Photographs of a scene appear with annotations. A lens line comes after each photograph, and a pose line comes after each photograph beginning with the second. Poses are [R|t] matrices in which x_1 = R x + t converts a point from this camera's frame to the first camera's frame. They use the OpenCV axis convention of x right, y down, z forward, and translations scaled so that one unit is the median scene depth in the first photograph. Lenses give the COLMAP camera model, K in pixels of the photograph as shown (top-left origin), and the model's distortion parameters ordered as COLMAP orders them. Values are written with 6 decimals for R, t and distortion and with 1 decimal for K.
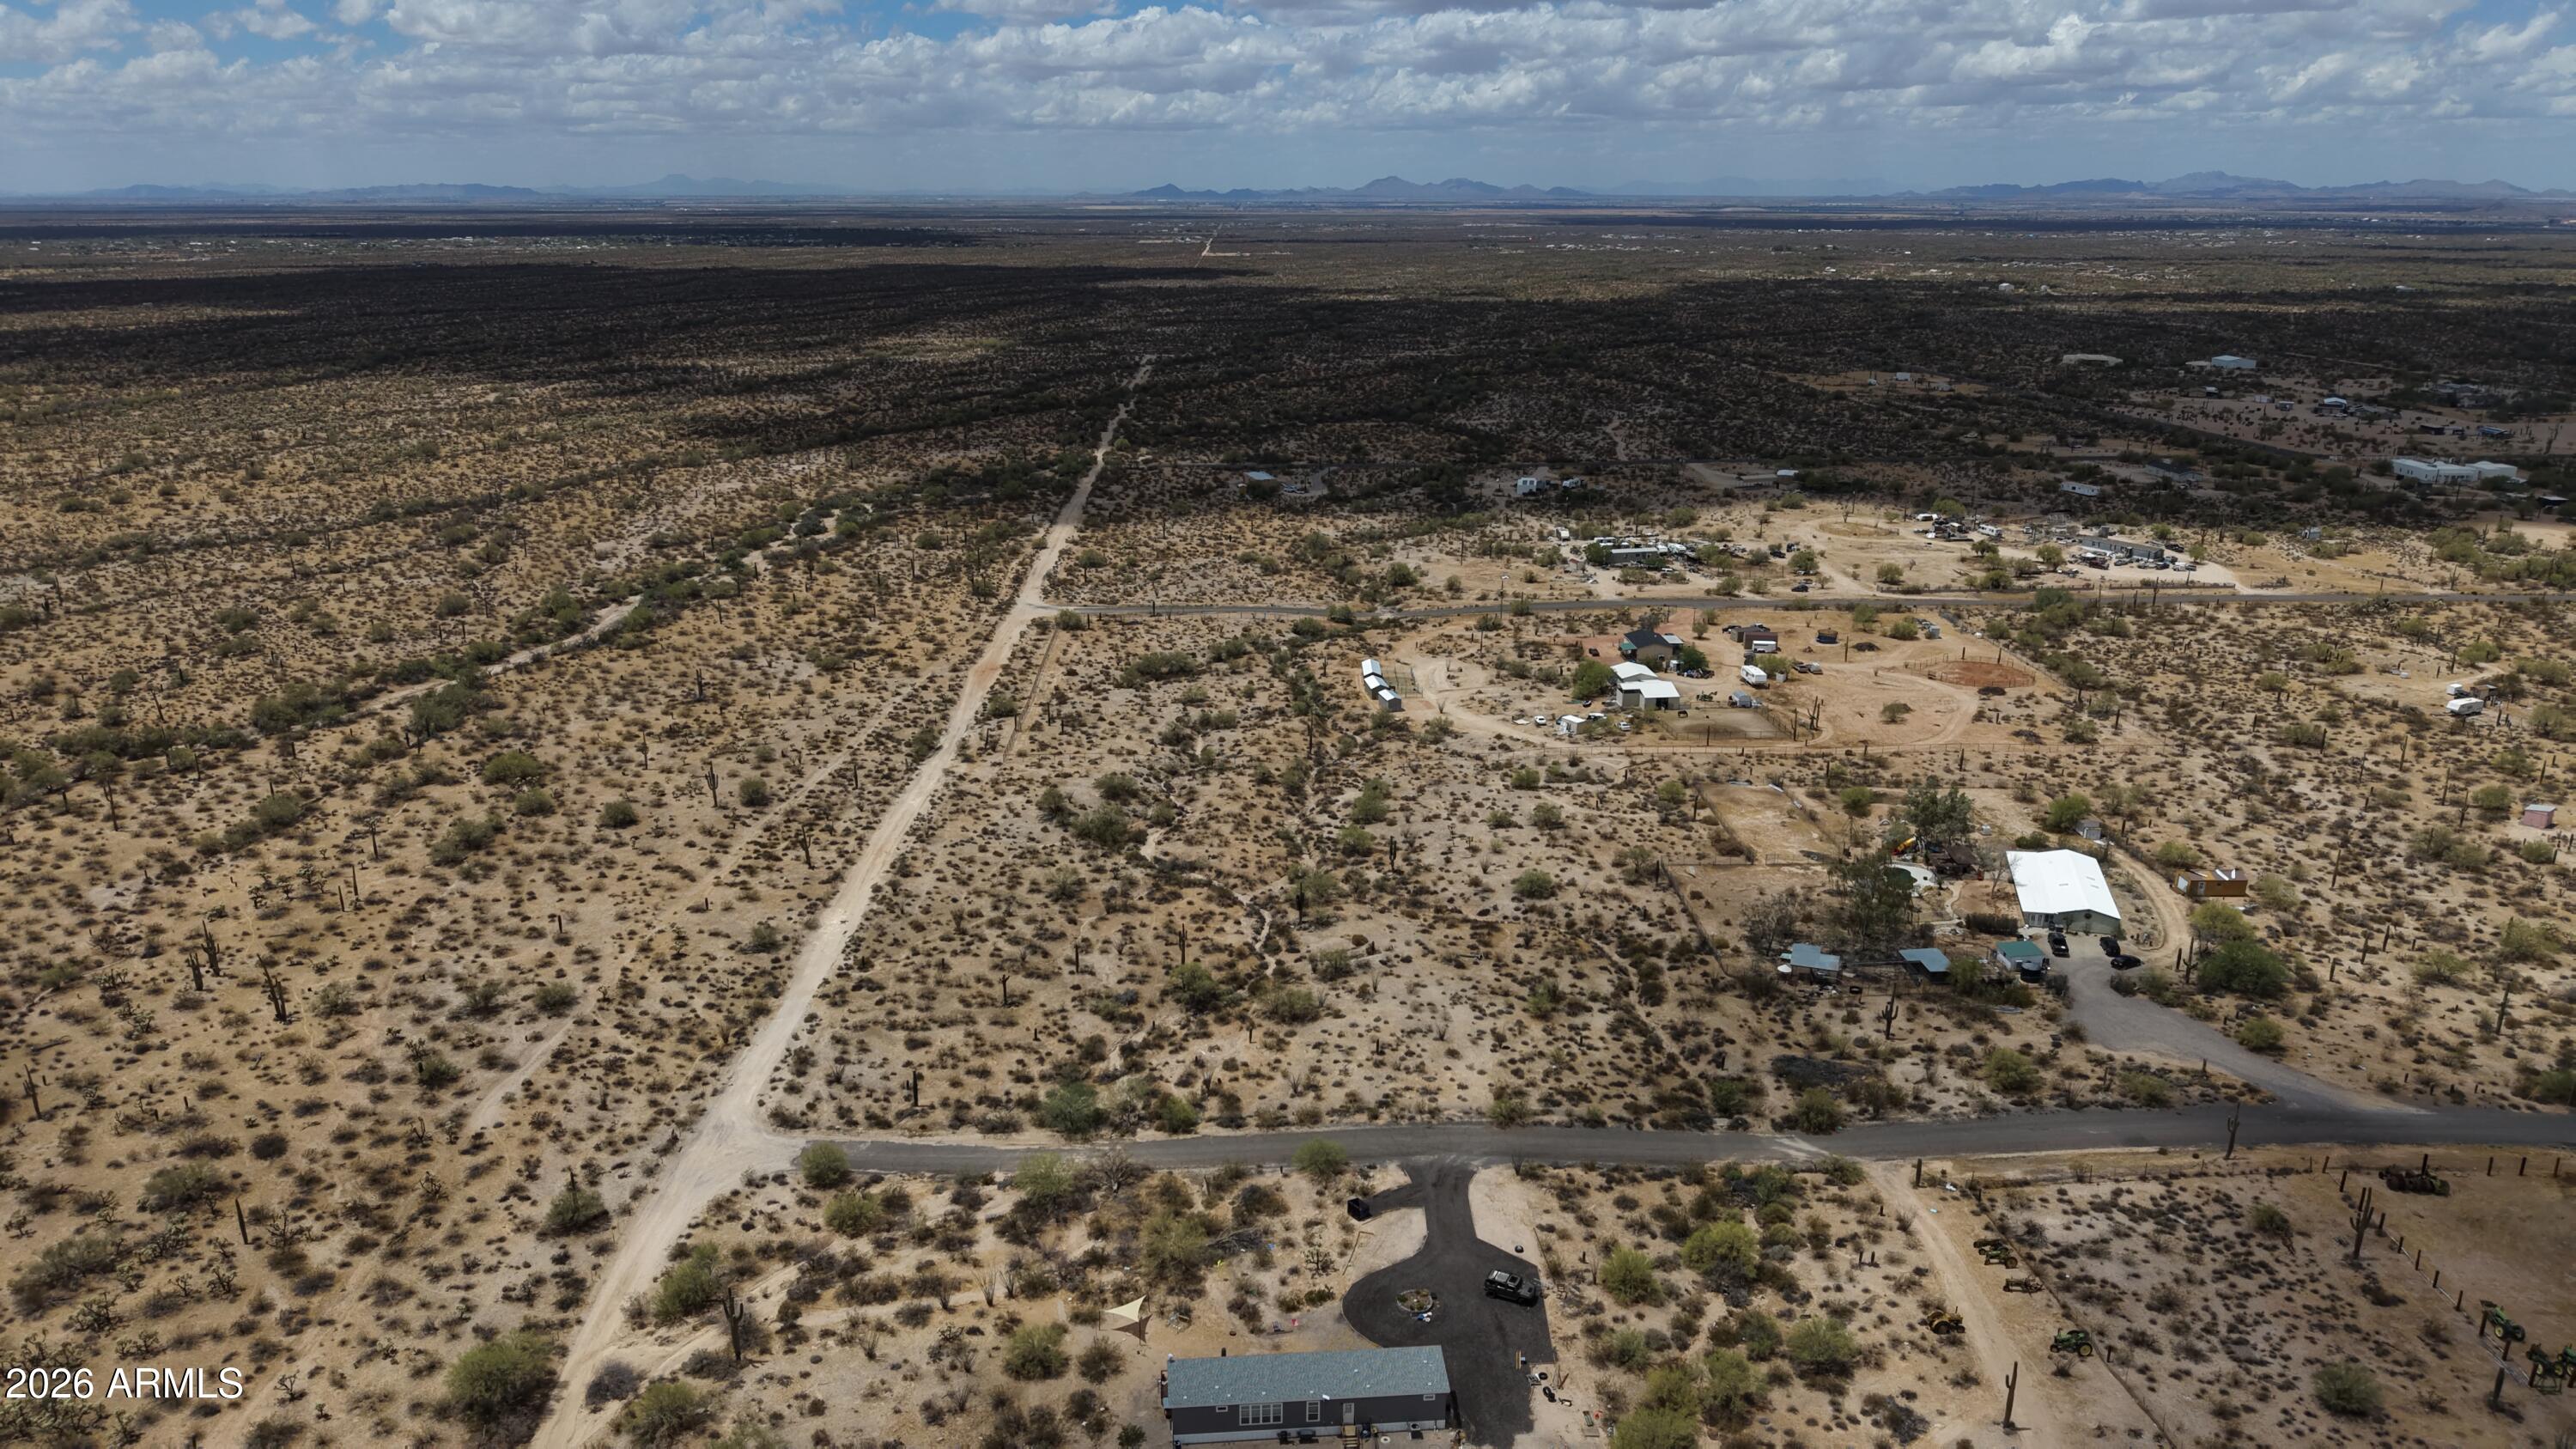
lens RADIAL K [[1727.0, 0, 1281.9], [0, 1727.0, 722.9], [0, 0, 1]] dist [0.025880, -0.022749]
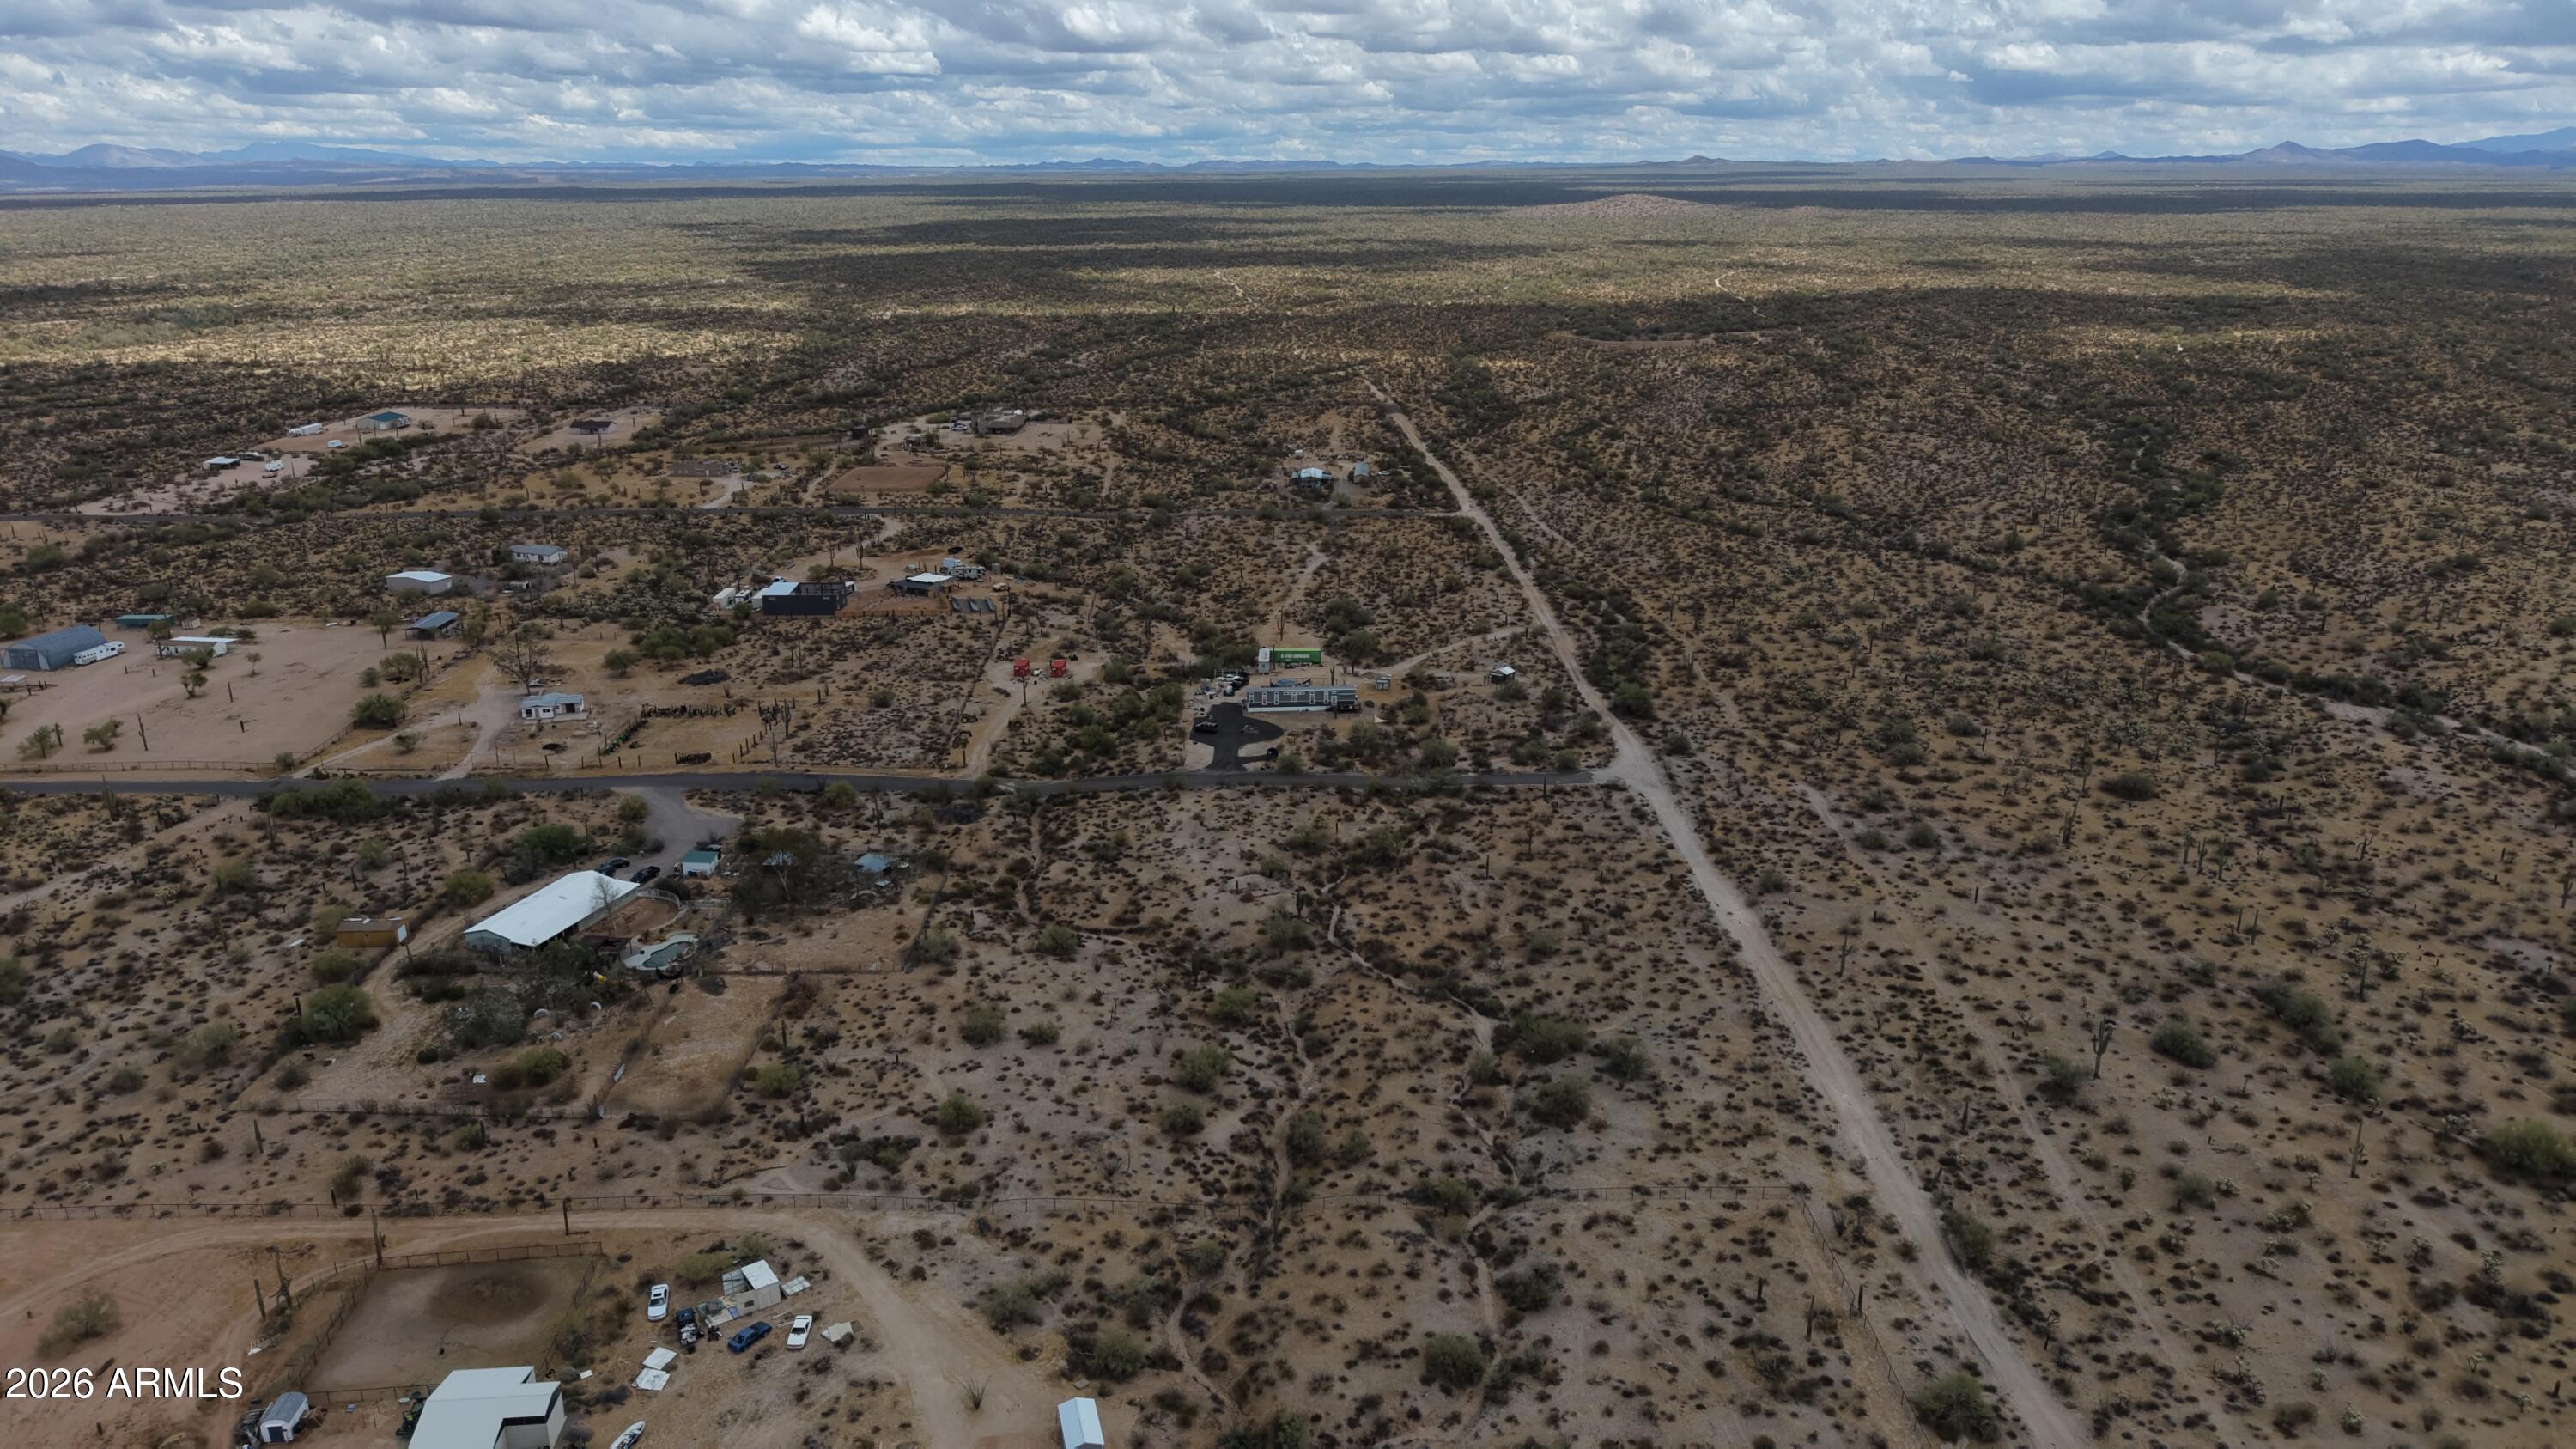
lens RADIAL K [[1727.0, 0, 1275.2], [0, 1727.0, 719.0], [0, 0, 1]] dist [0.025880, -0.022749]
pose [[-0.999938, 0.002579, 0.010870, 0.016184], [0.008350, 0.818978, 0.573764, -0.689498], [-0.007422, 0.573819, -0.818949, 2.094426]]
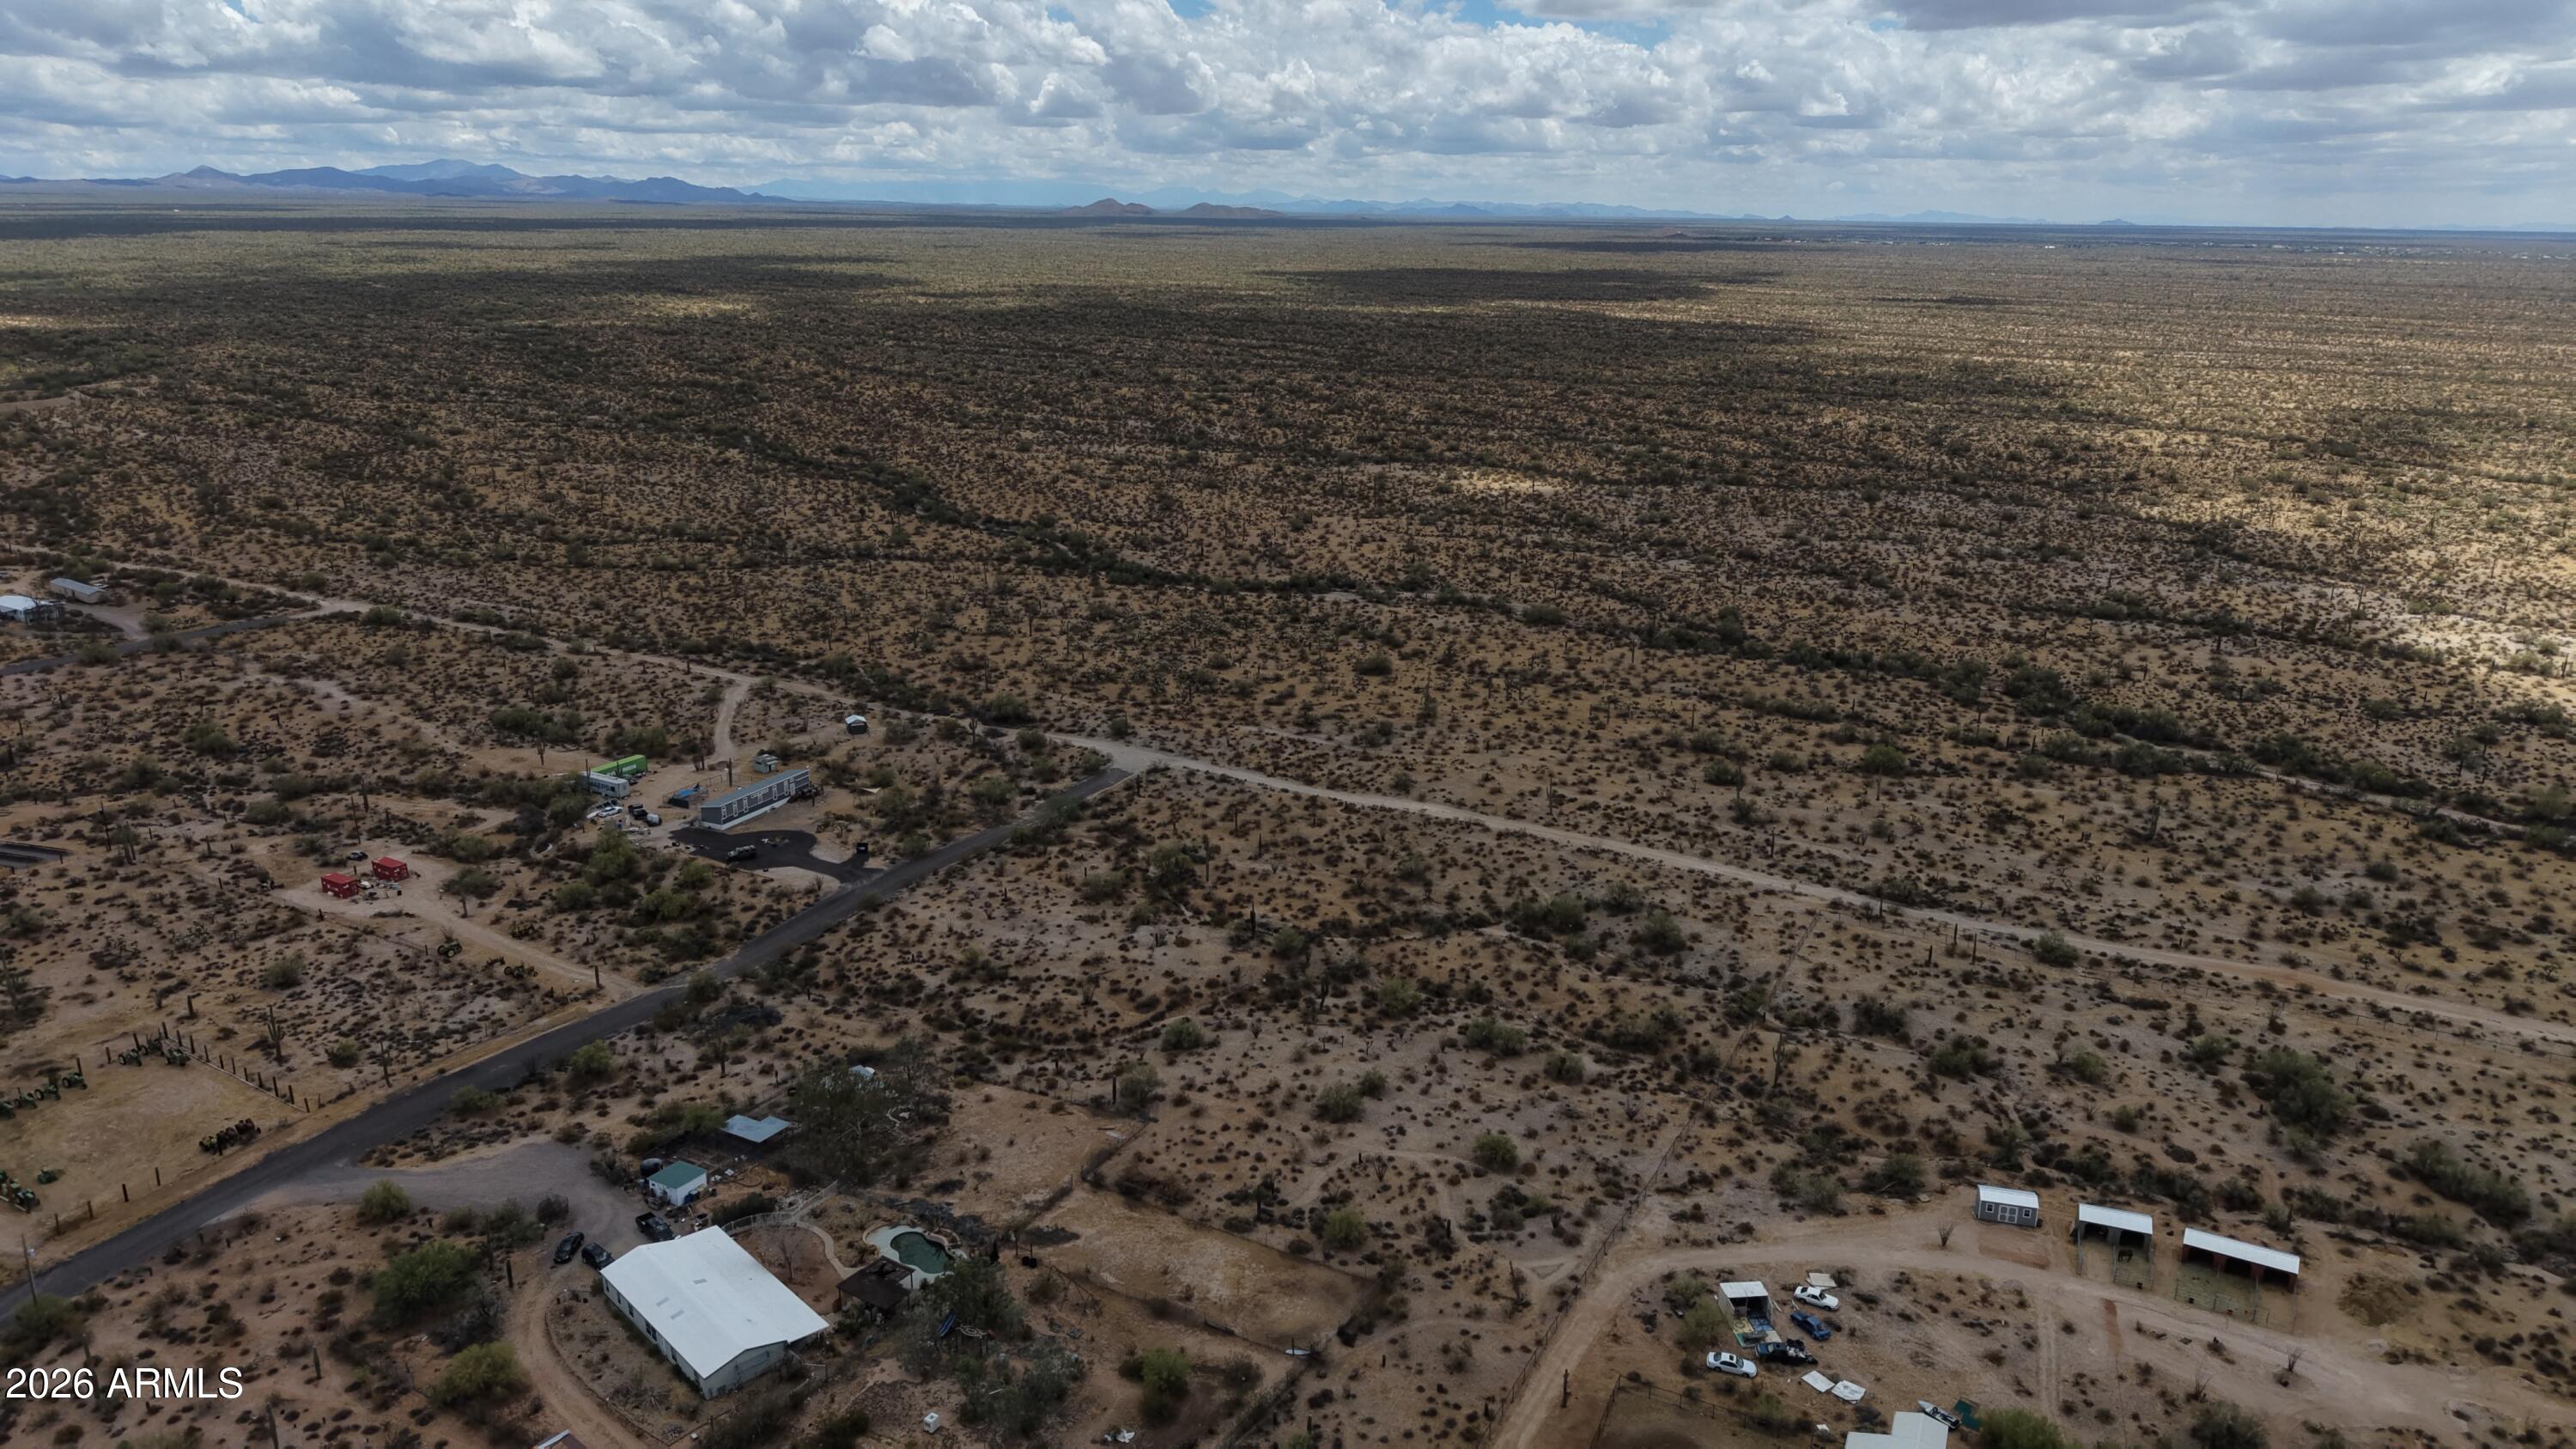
lens RADIAL K [[1727.0, 0, 1286.3], [0, 1727.0, 727.9], [0, 0, 1]] dist [0.025880, -0.022749]
pose [[-0.502142, 0.249731, -0.827942, 0.999170], [-0.266289, 0.866225, 0.422781, -0.533771], [0.822765, 0.432769, -0.368468, 1.586426]]
